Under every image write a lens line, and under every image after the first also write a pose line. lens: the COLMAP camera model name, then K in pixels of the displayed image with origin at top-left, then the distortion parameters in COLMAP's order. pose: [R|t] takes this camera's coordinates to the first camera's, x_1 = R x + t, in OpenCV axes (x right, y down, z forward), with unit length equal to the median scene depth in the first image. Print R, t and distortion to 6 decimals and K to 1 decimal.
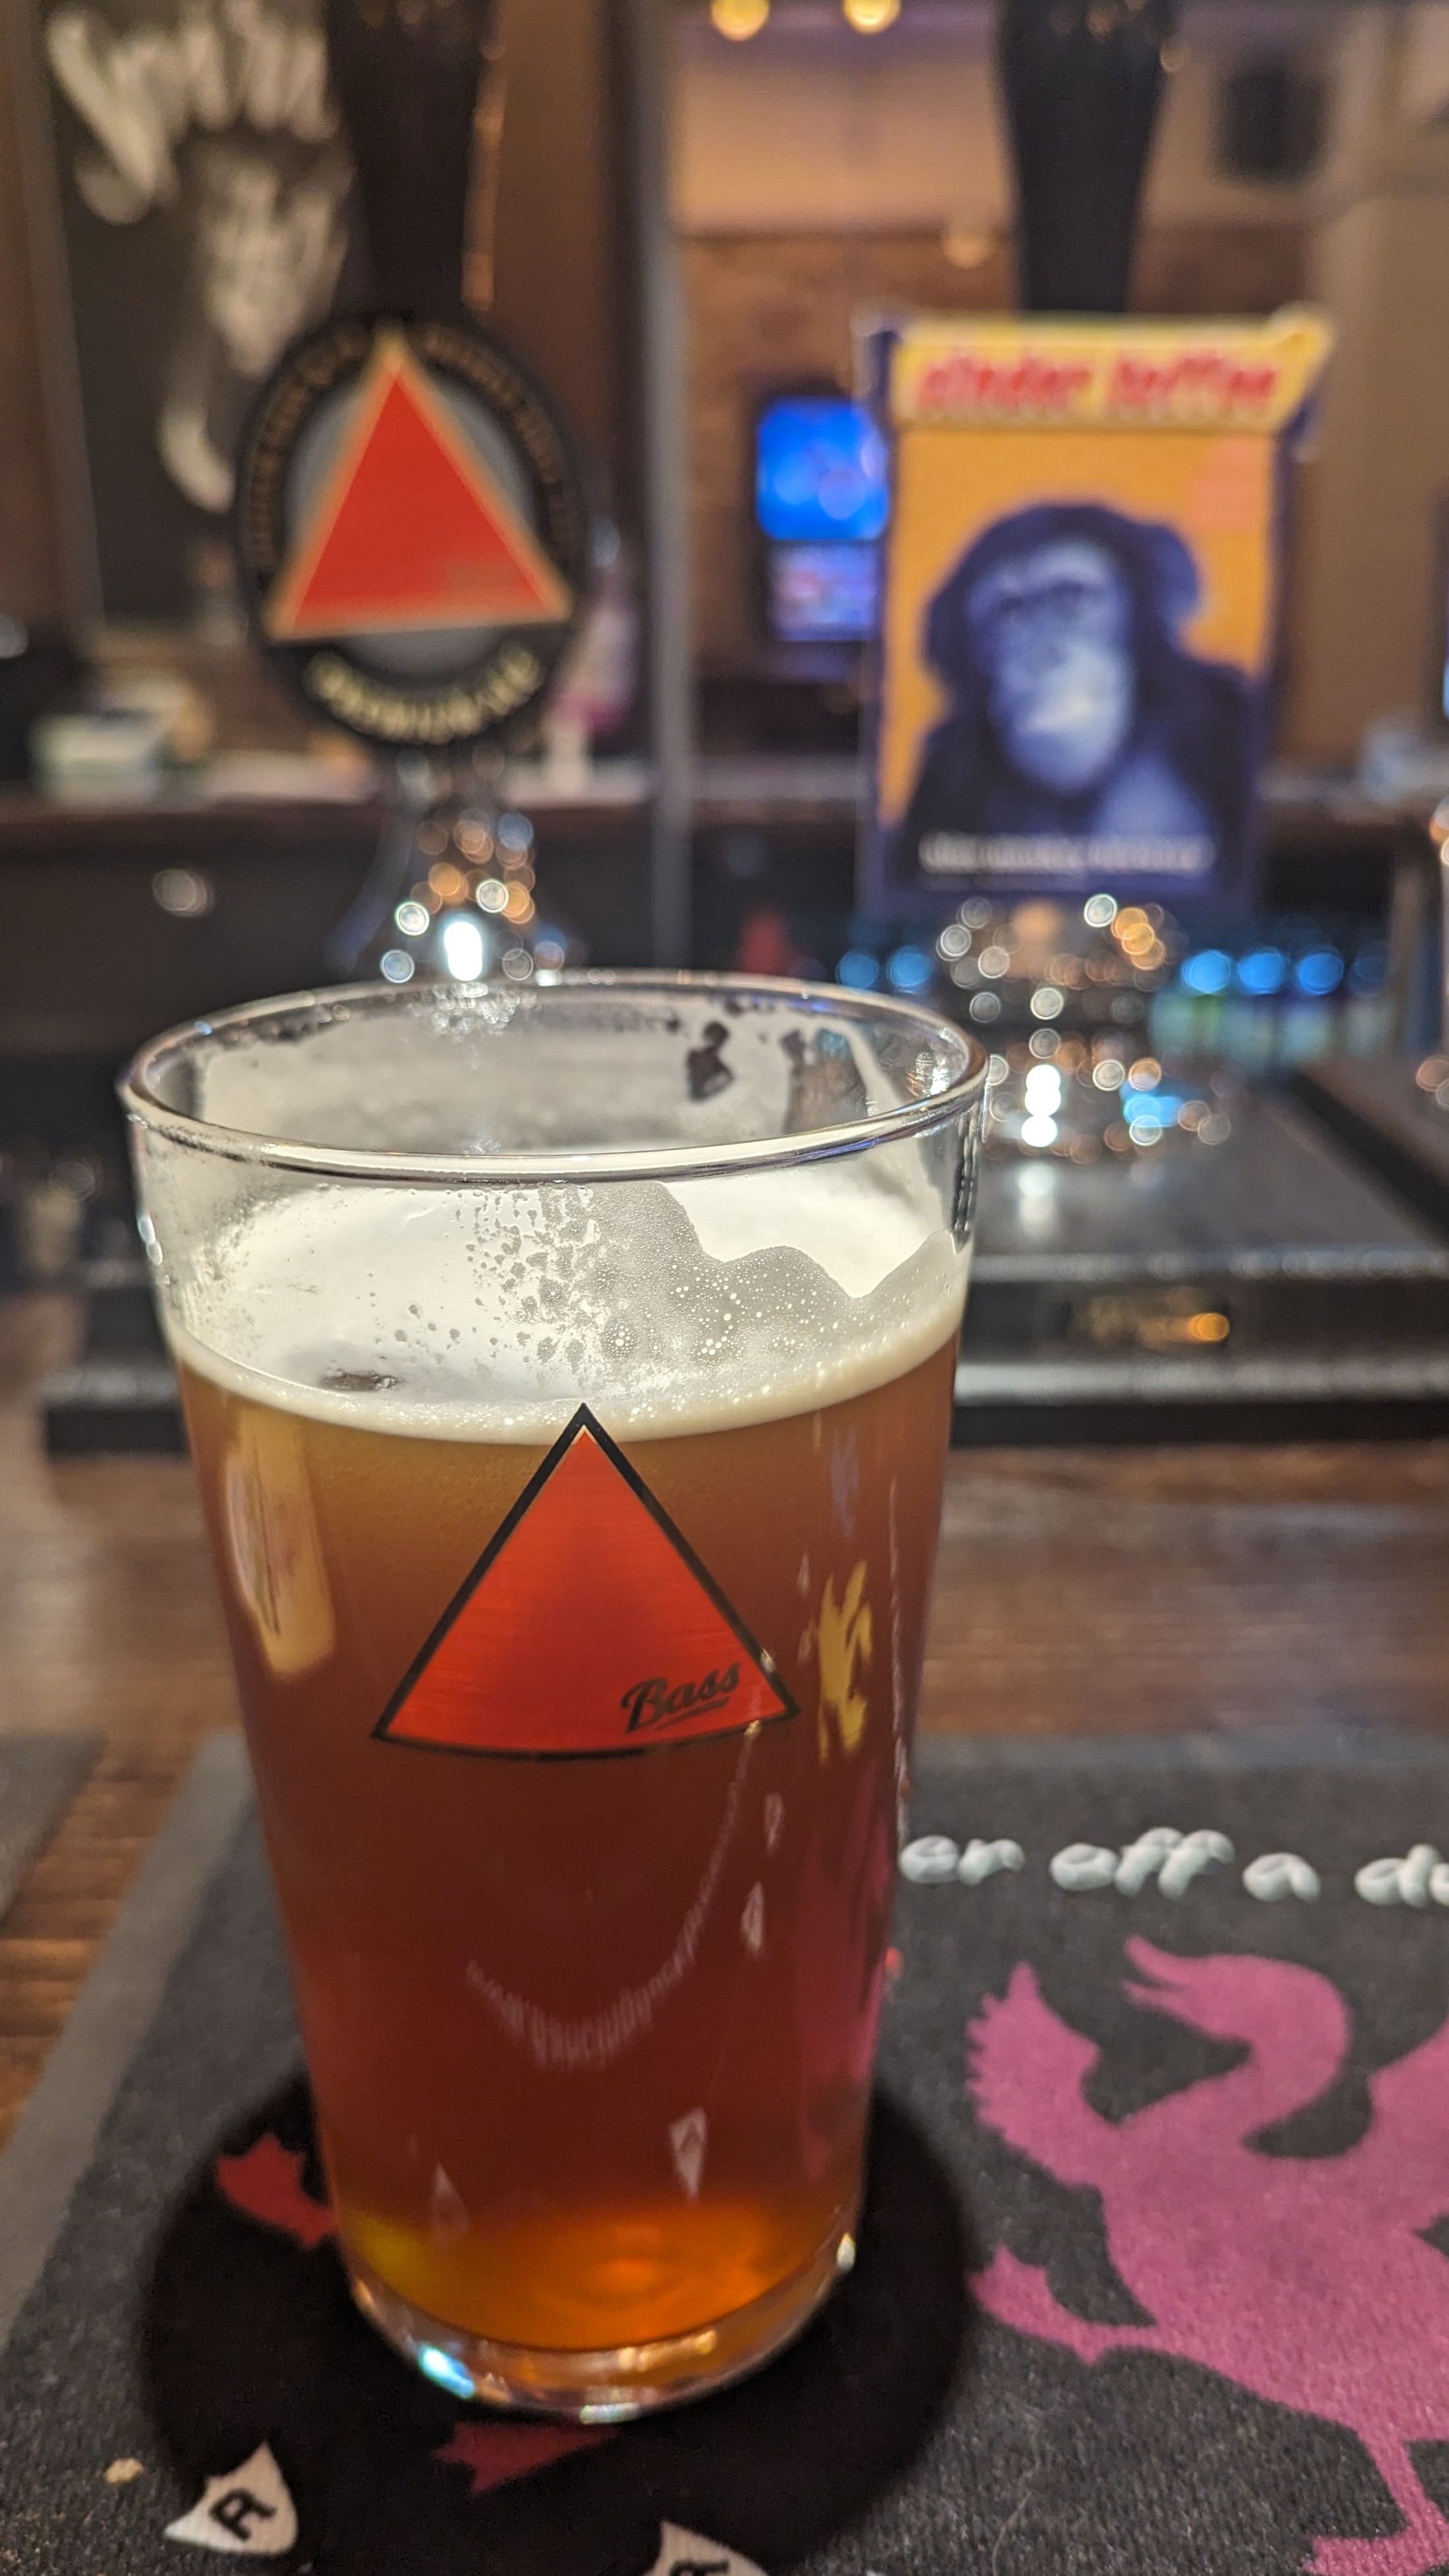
lens RADIAL K [[1918.0, 0, 706.1], [0, 1918.0, 1285.2], [0, 0, 1]] dist [0.068103, -0.124671]
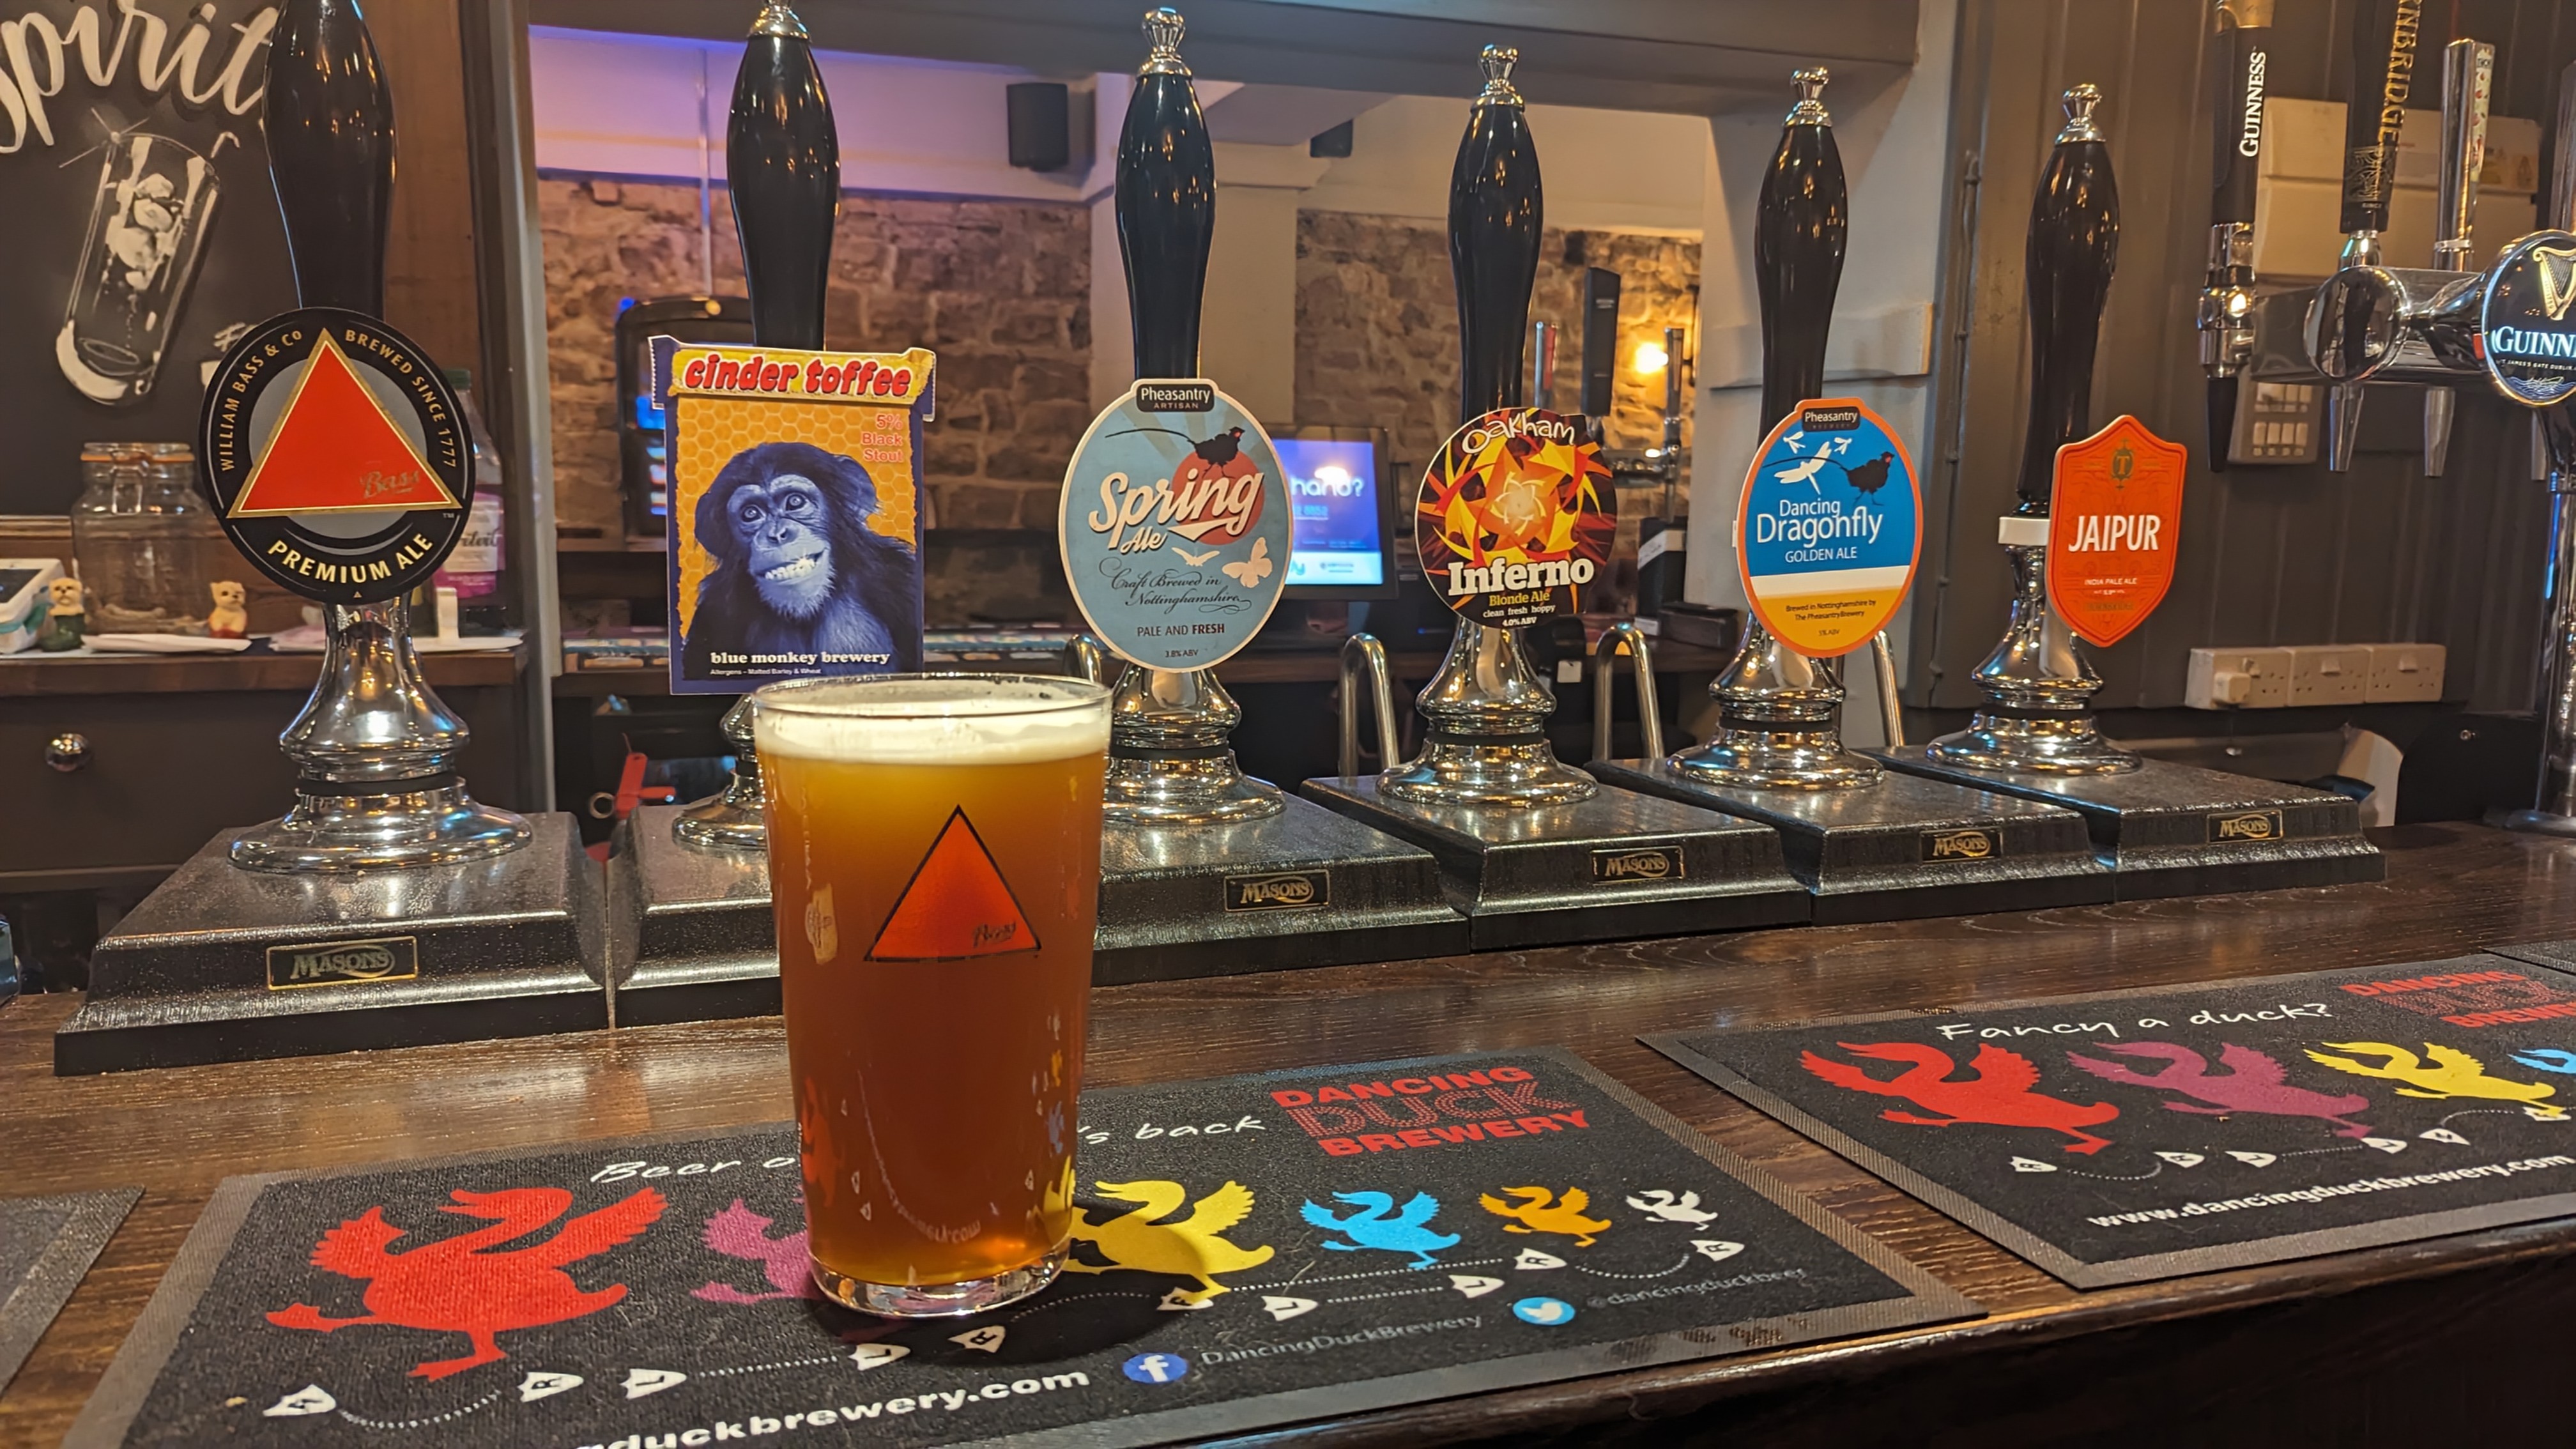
lens RADIAL K [[1917.9, 0, 1288.0], [0, 1917.9, 724.5], [0, 0, 1]] dist [0.068103, -0.124671]
pose [[0.940613, -0.028157, 0.338311, 0.025614], [0.101868, 0.974040, -0.202159, 0.194418], [-0.323836, 0.224616, 0.919064, -0.570664]]
